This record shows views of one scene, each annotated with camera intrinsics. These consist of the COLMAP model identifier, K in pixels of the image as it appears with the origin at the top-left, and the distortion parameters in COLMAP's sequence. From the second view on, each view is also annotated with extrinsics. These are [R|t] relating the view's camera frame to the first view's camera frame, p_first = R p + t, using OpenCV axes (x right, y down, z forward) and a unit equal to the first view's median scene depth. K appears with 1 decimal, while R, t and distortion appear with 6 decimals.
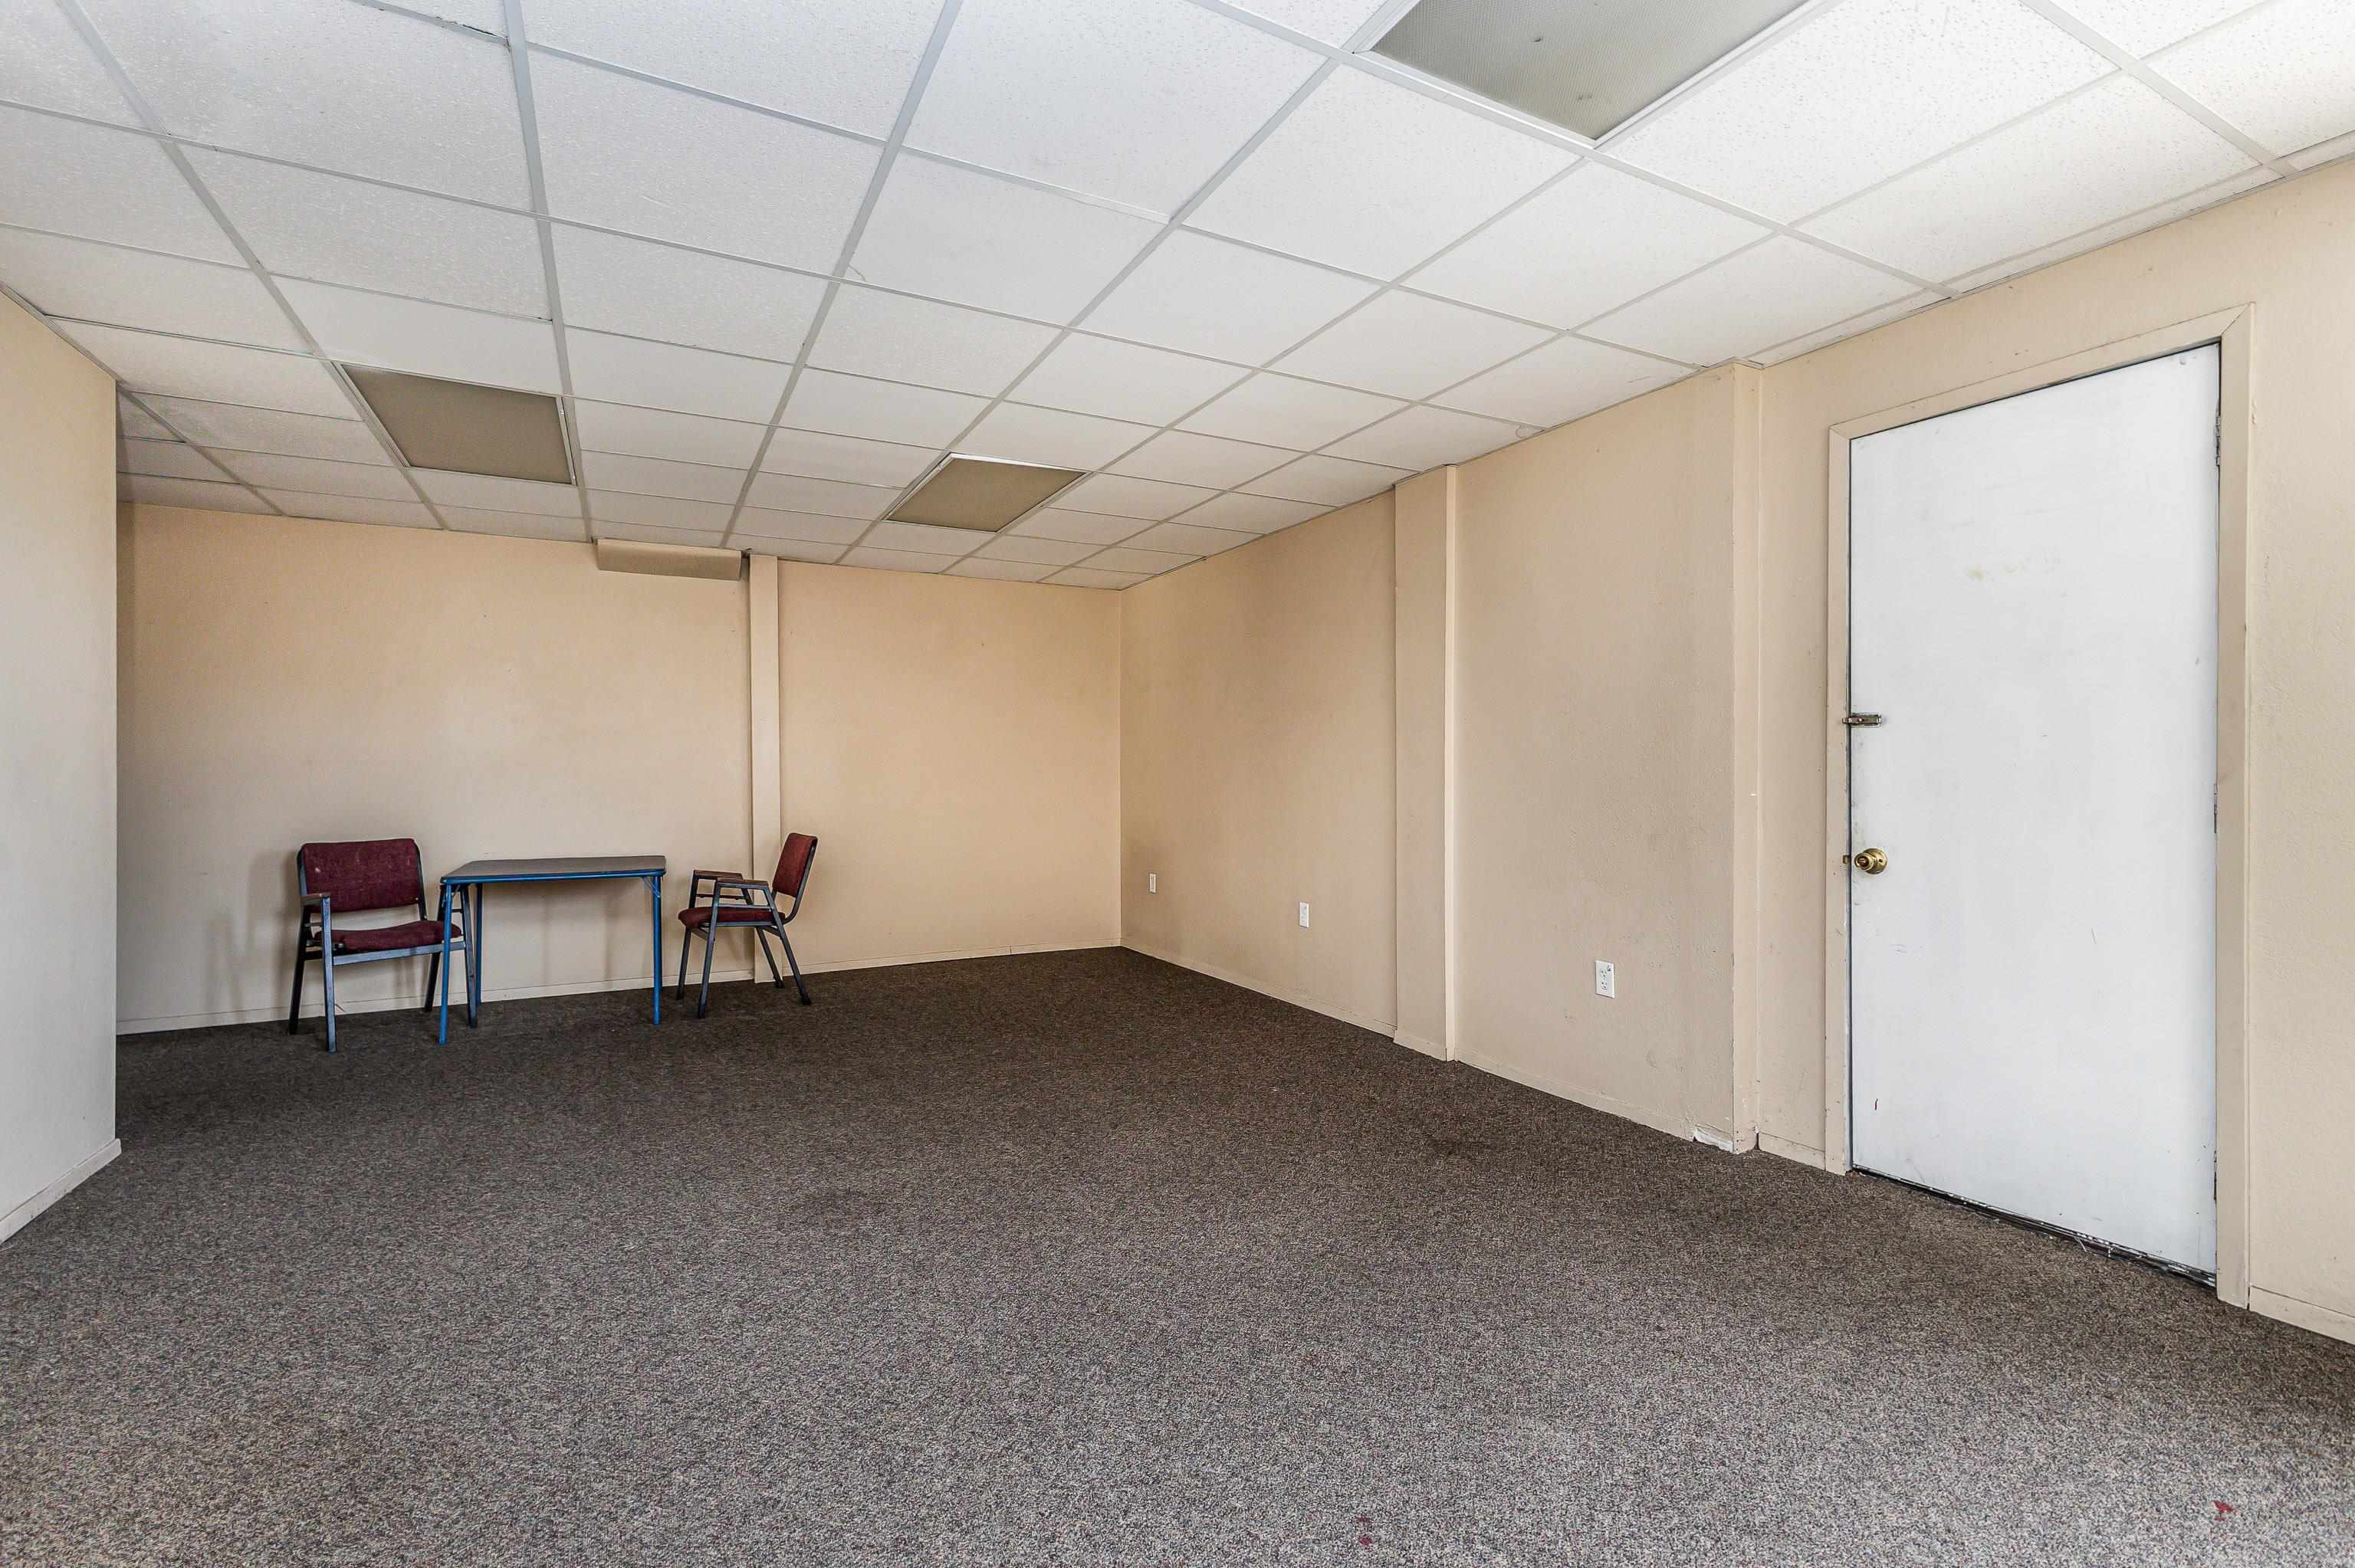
lens RADIAL K [[1045.8, 0, 1178.9], [0, 1045.8, 779.0], [0, 0, 1]] dist [0.004087, 0.000126]
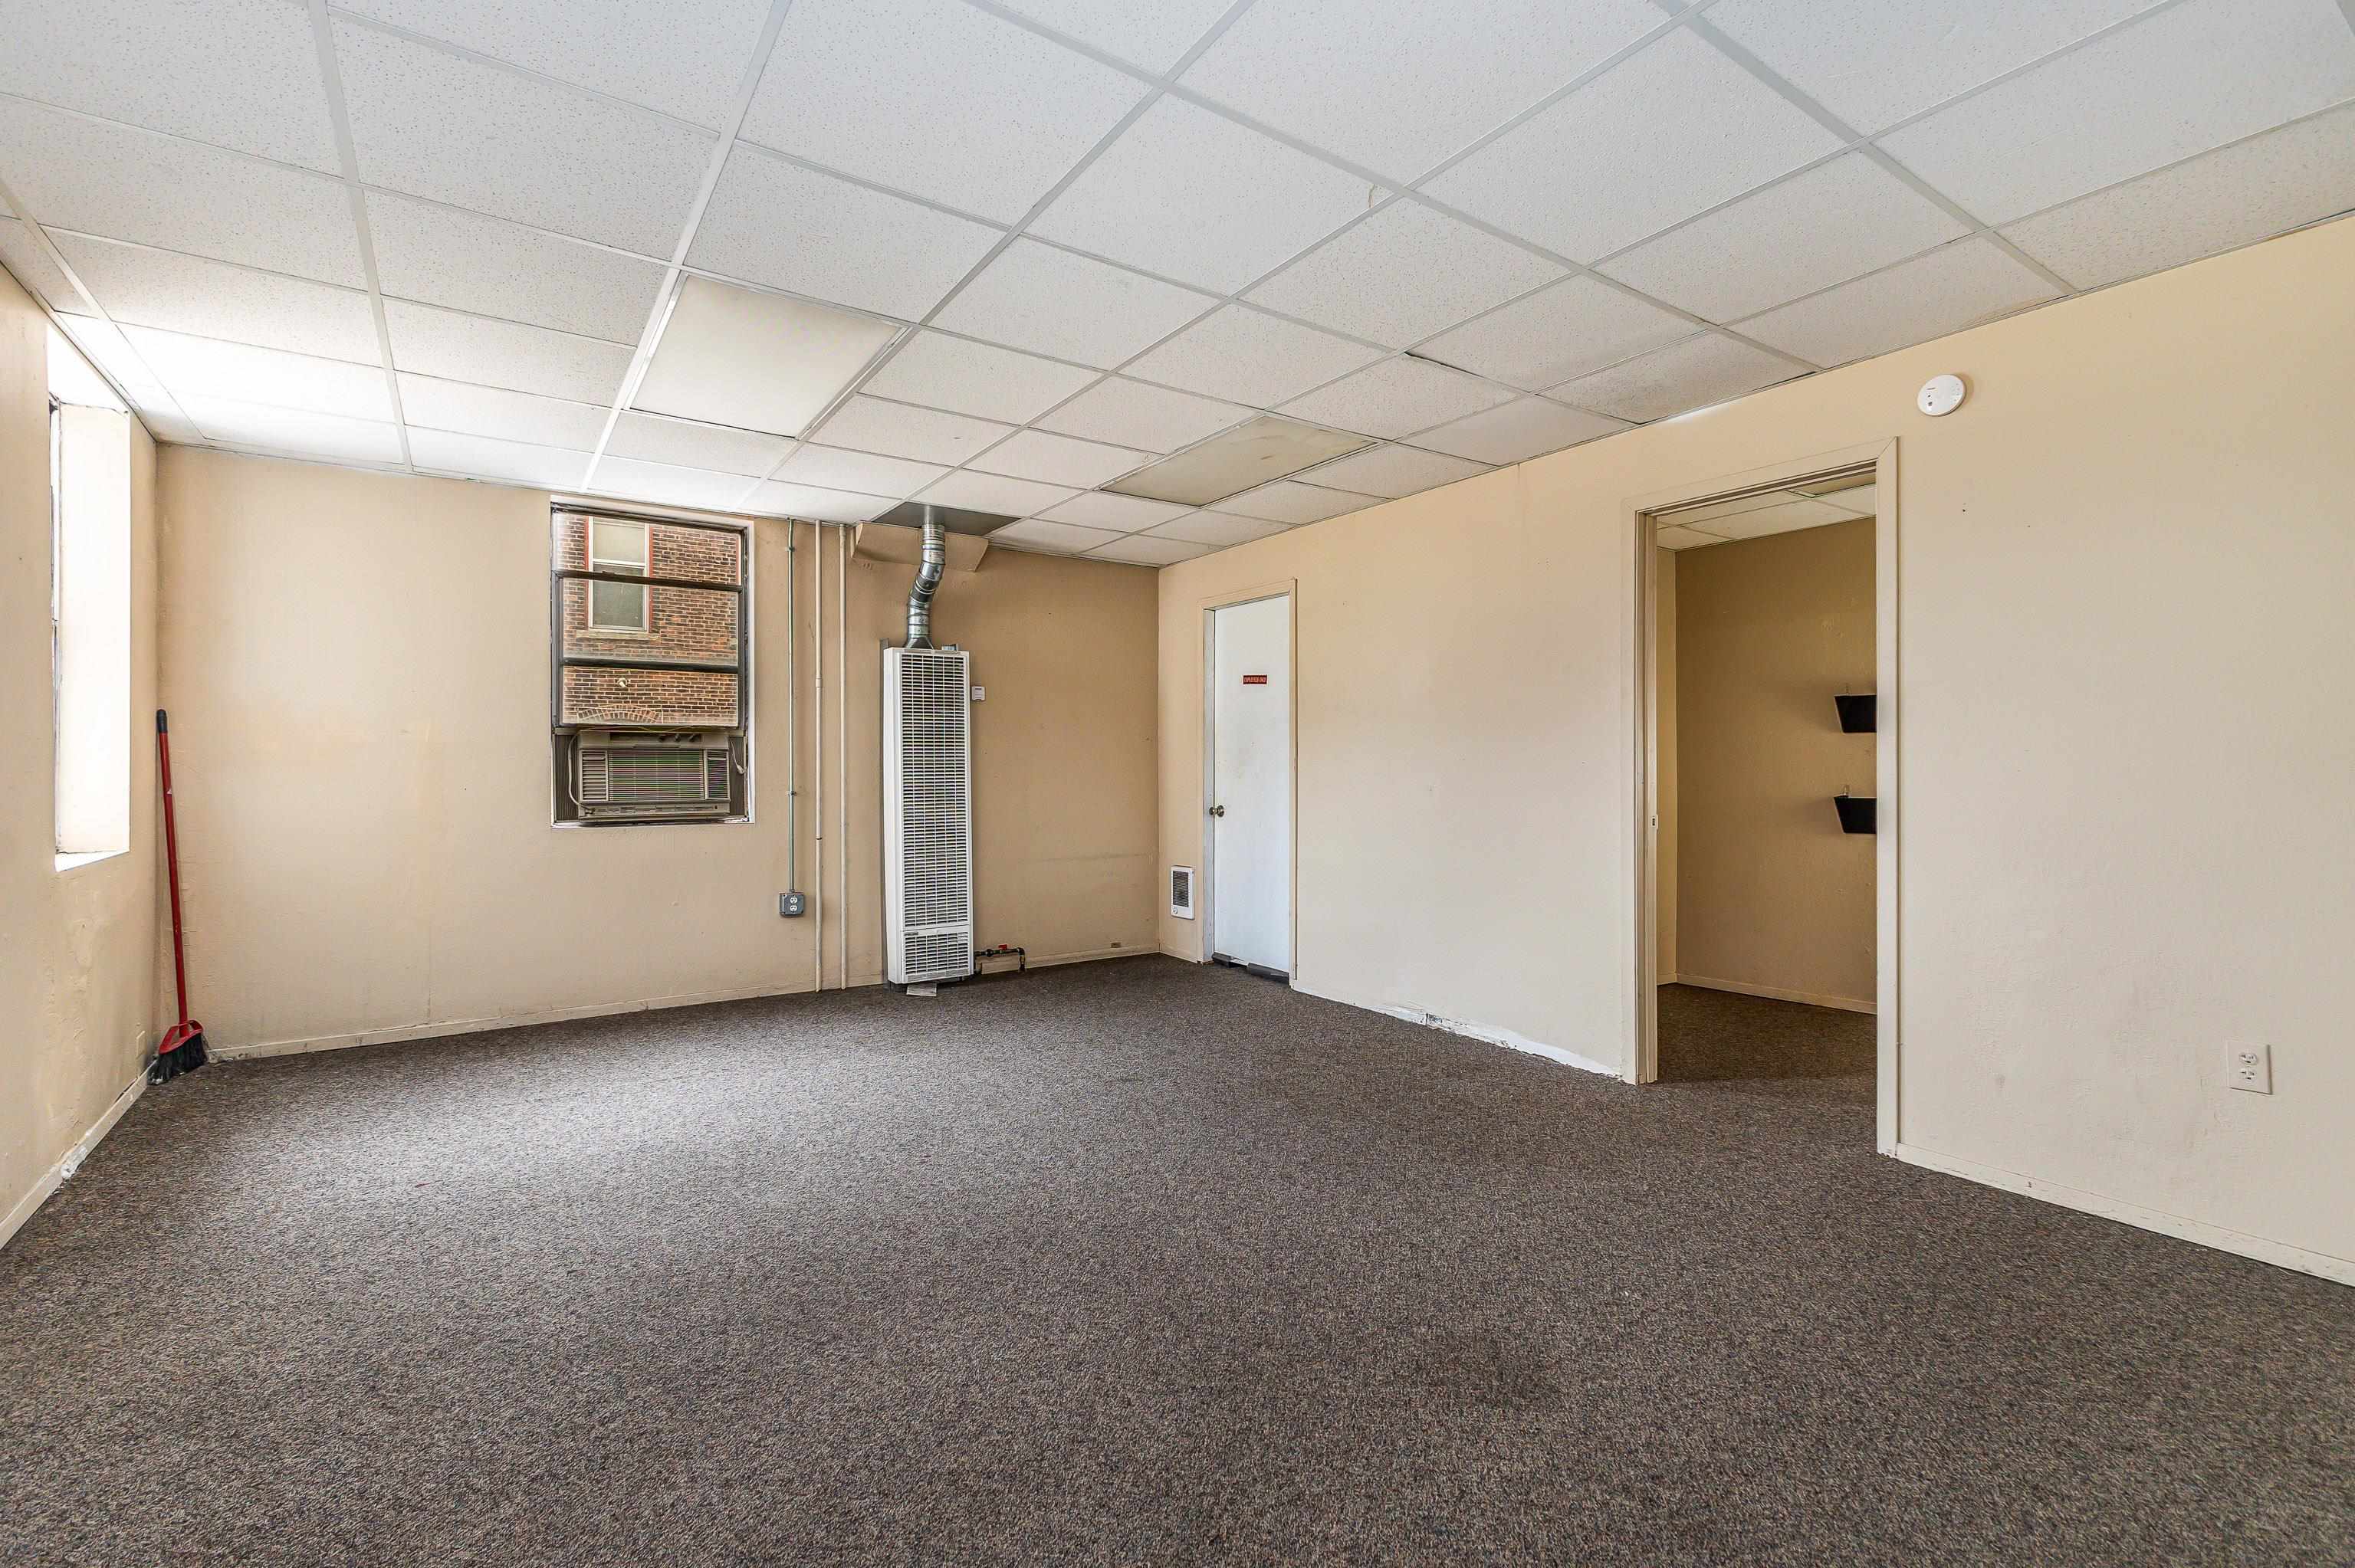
lens RADIAL K [[1045.8, 0, 1175.9], [0, 1045.8, 775.5], [0, 0, 1]] dist [0.004087, 0.000126]
pose [[-0.993996, 0.003372, -0.109364, -0.049283], [0.002383, 0.999955, 0.009176, -0.003245], [0.109390, 0.008860, -0.993959, 2.033805]]
